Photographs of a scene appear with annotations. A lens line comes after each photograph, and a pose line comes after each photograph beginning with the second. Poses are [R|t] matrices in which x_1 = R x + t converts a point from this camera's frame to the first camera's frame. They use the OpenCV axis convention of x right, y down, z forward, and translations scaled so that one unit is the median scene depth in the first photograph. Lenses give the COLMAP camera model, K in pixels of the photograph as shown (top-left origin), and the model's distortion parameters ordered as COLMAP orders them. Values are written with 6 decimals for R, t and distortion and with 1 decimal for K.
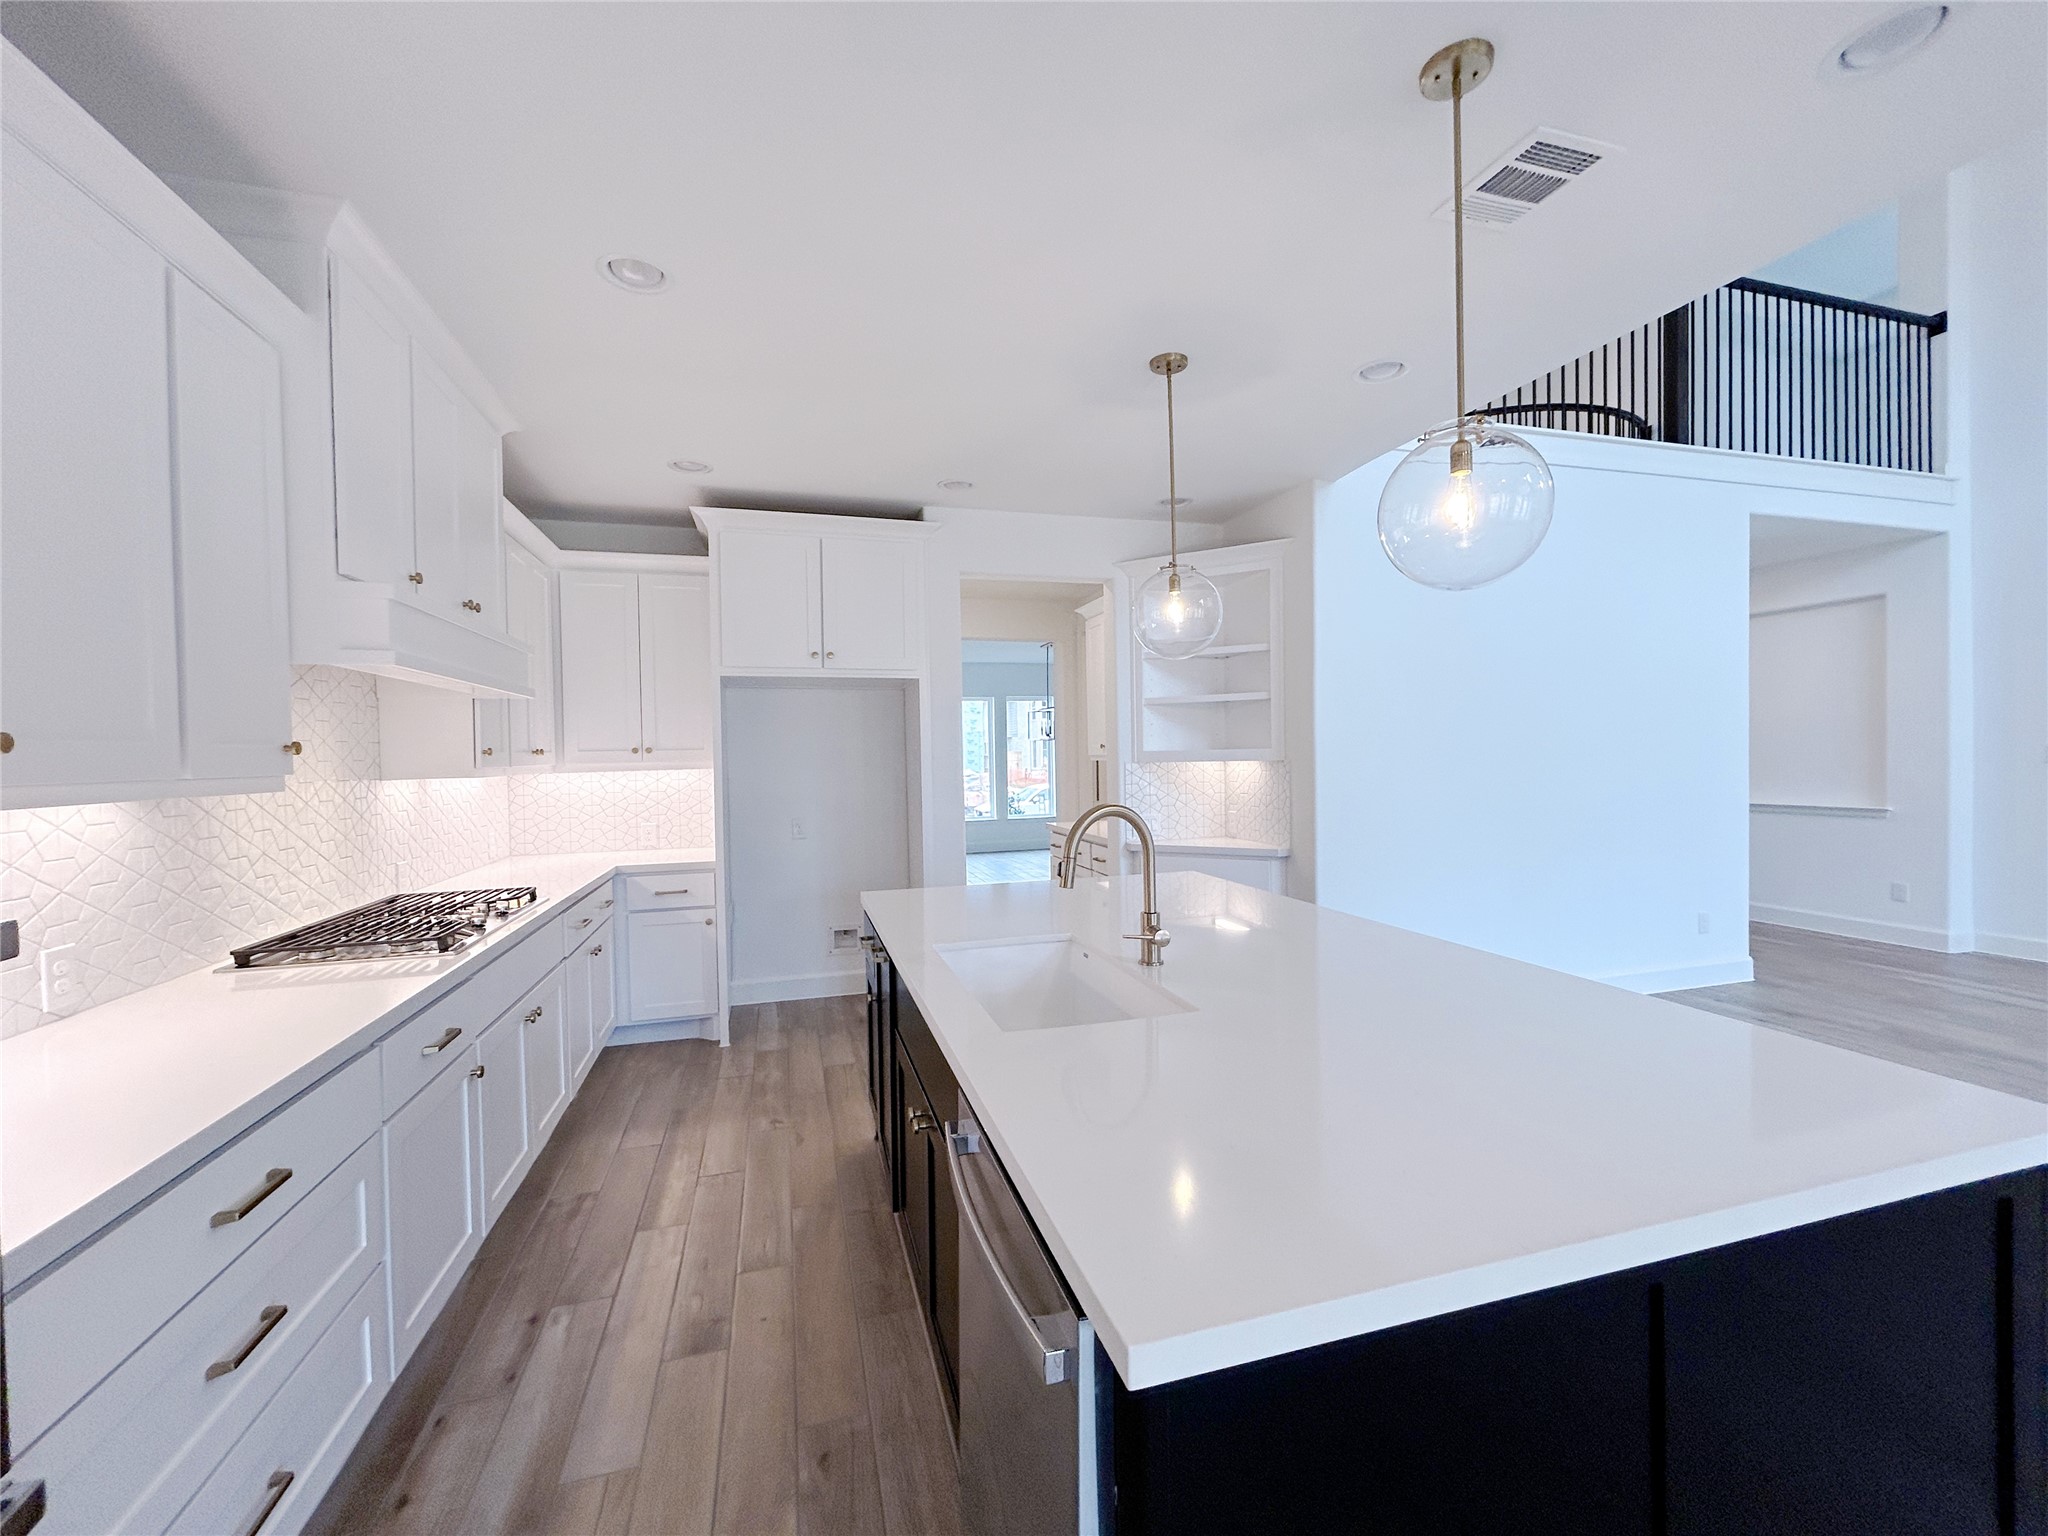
lens RADIAL K [[827.2, 0, 1019.1], [0, 827.2, 766.9], [0, 0, 1]] dist [0.001224, -0.000022]
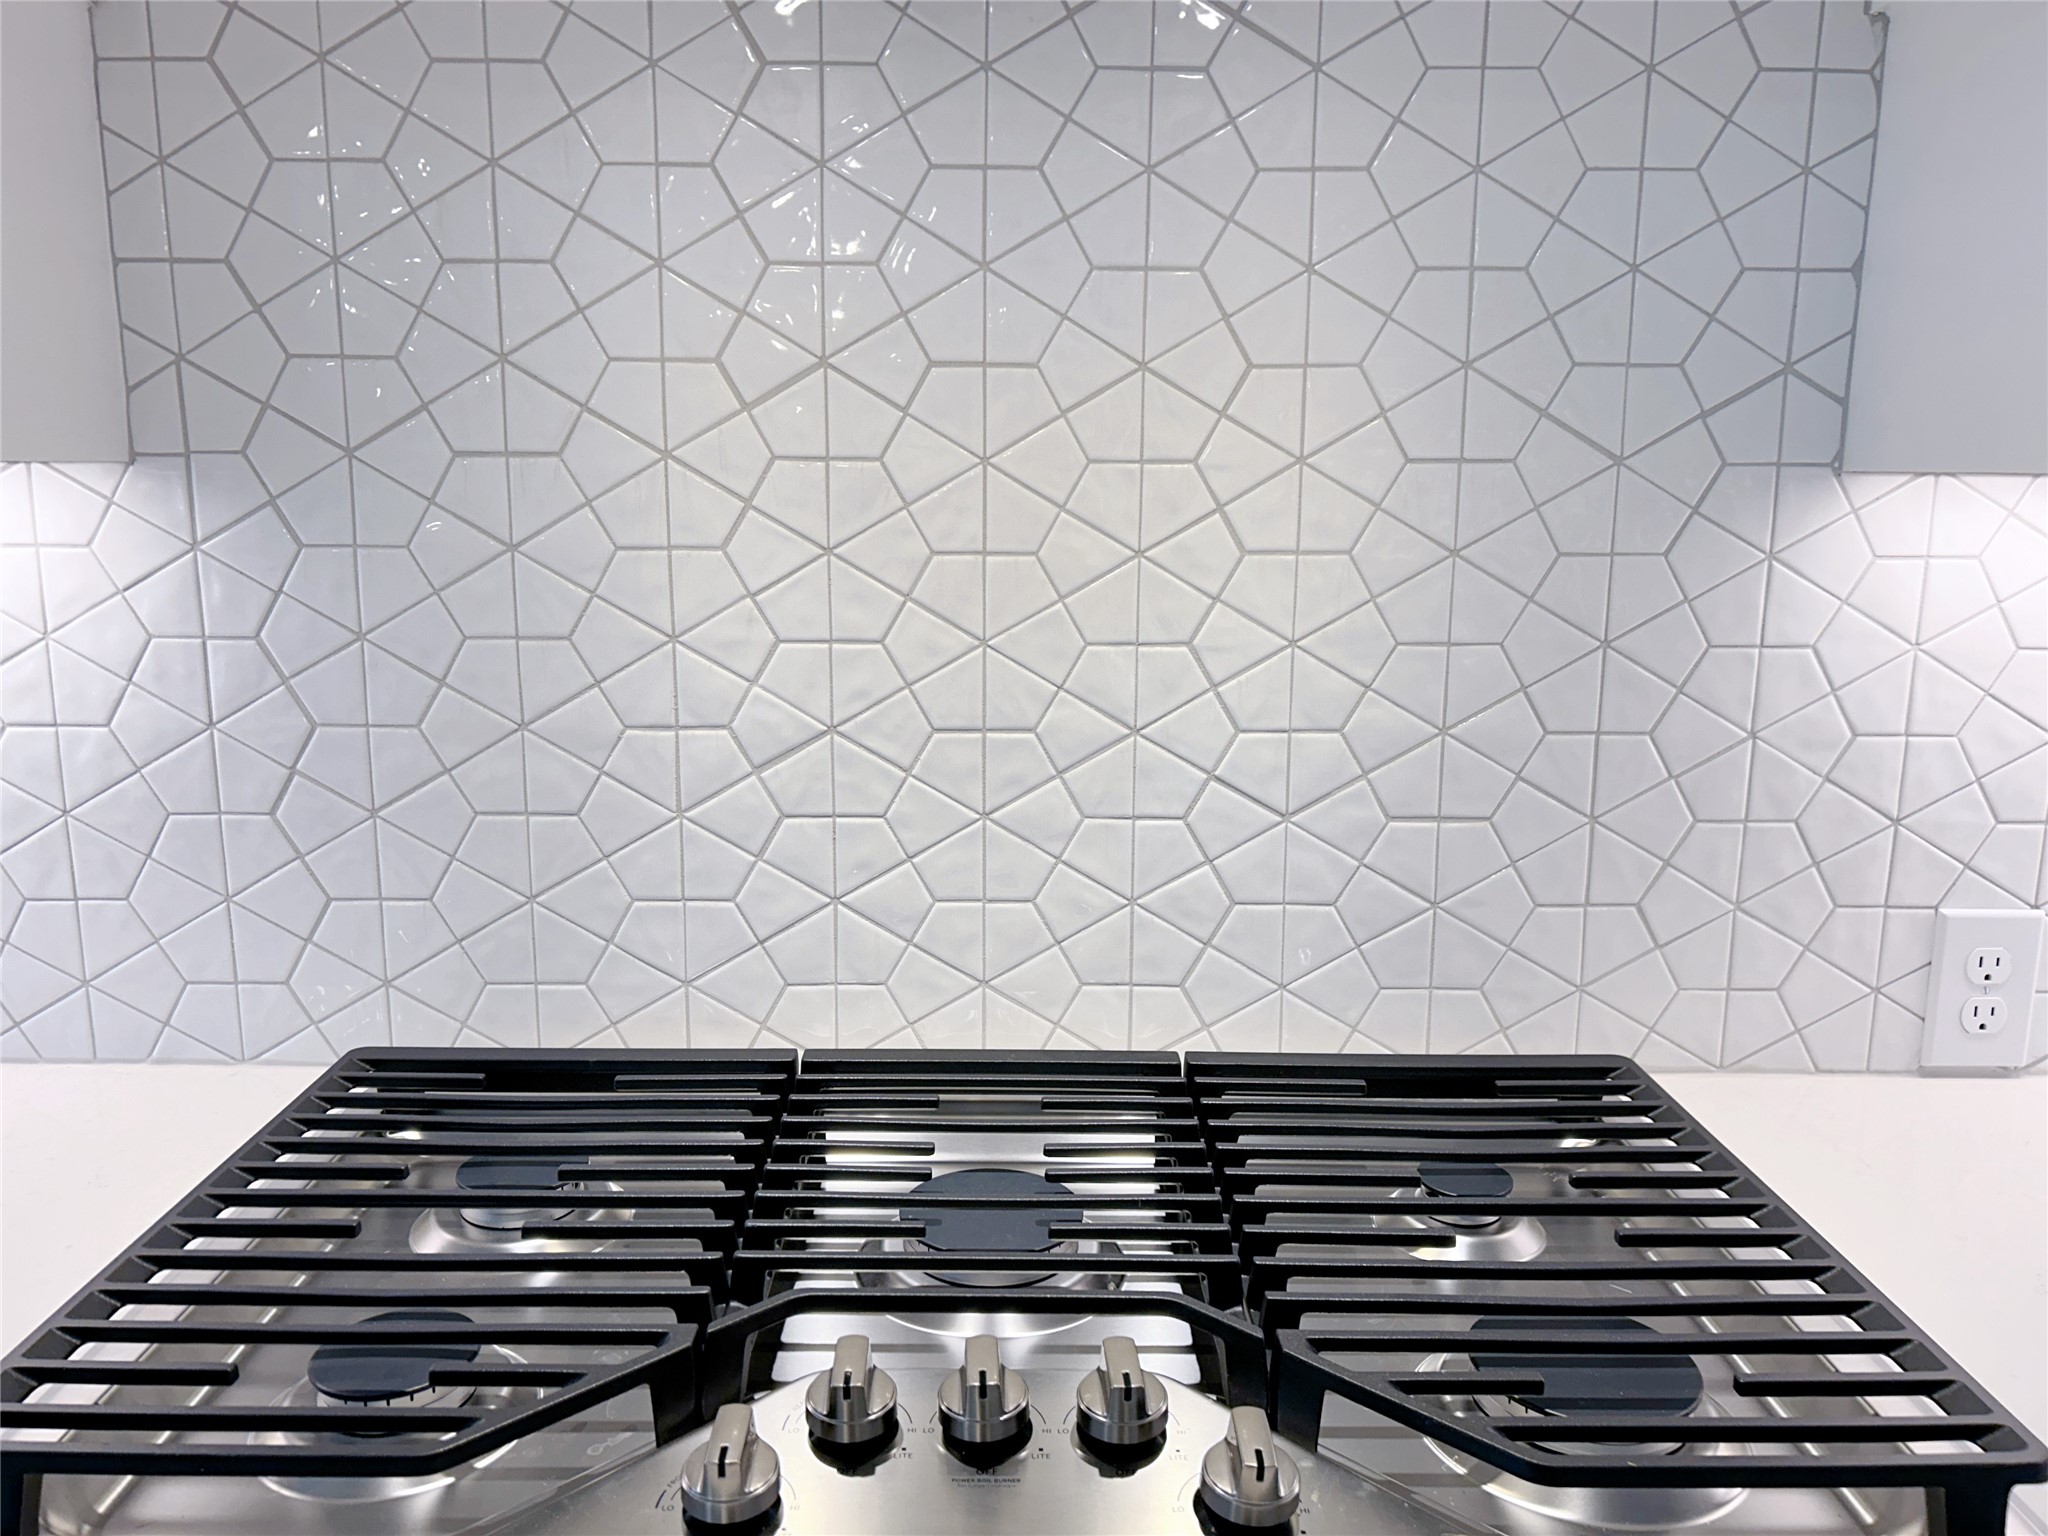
lens RADIAL K [[1607.6, 0, 1024.0], [0, 1607.6, 768.0], [0, 0, 1]] dist [0.026357, -0.007488]
pose [[-0.266344, 0.199847, -0.942933, -0.256758], [-0.018789, 0.977007, 0.212377, 0.004962], [0.963695, 0.074282, -0.256465, 0.675694]]
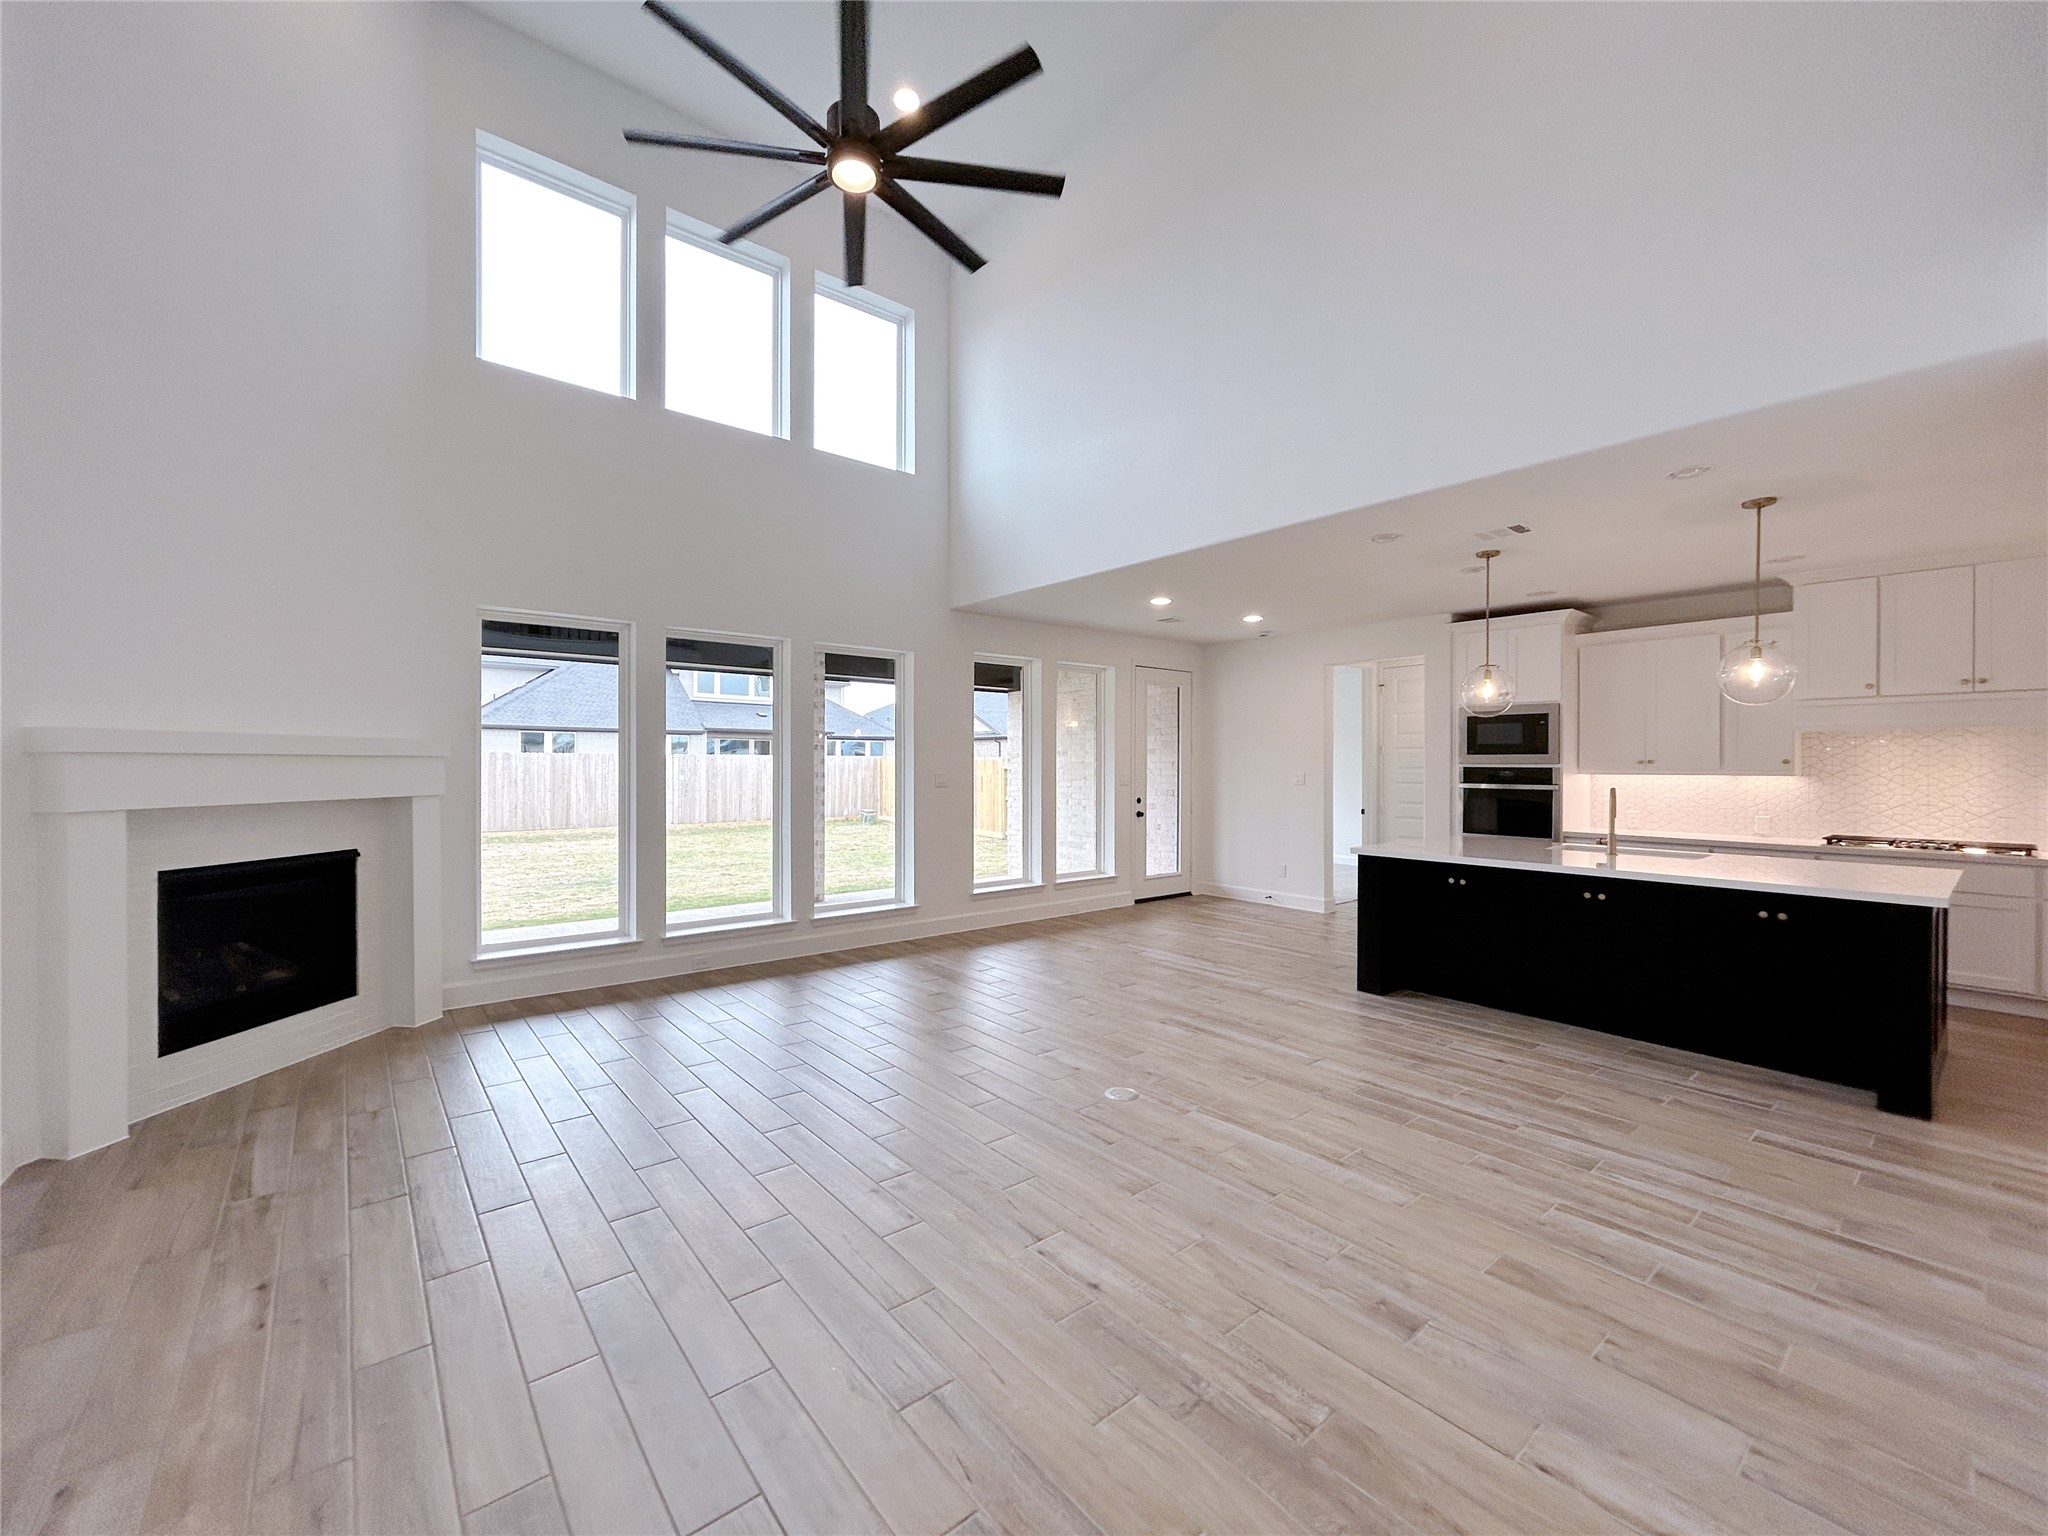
lens RADIAL K [[821.1, 0, 1018.6], [0, 821.1, 768.8], [0, 0, 1]] dist [-0.004793, -0.000046]
pose [[-0.918379, 0.018517, -0.395270, 1.303594], [0.008509, 0.999598, 0.027058, -0.046251], [0.395612, 0.021486, -0.918167, 1.210410]]
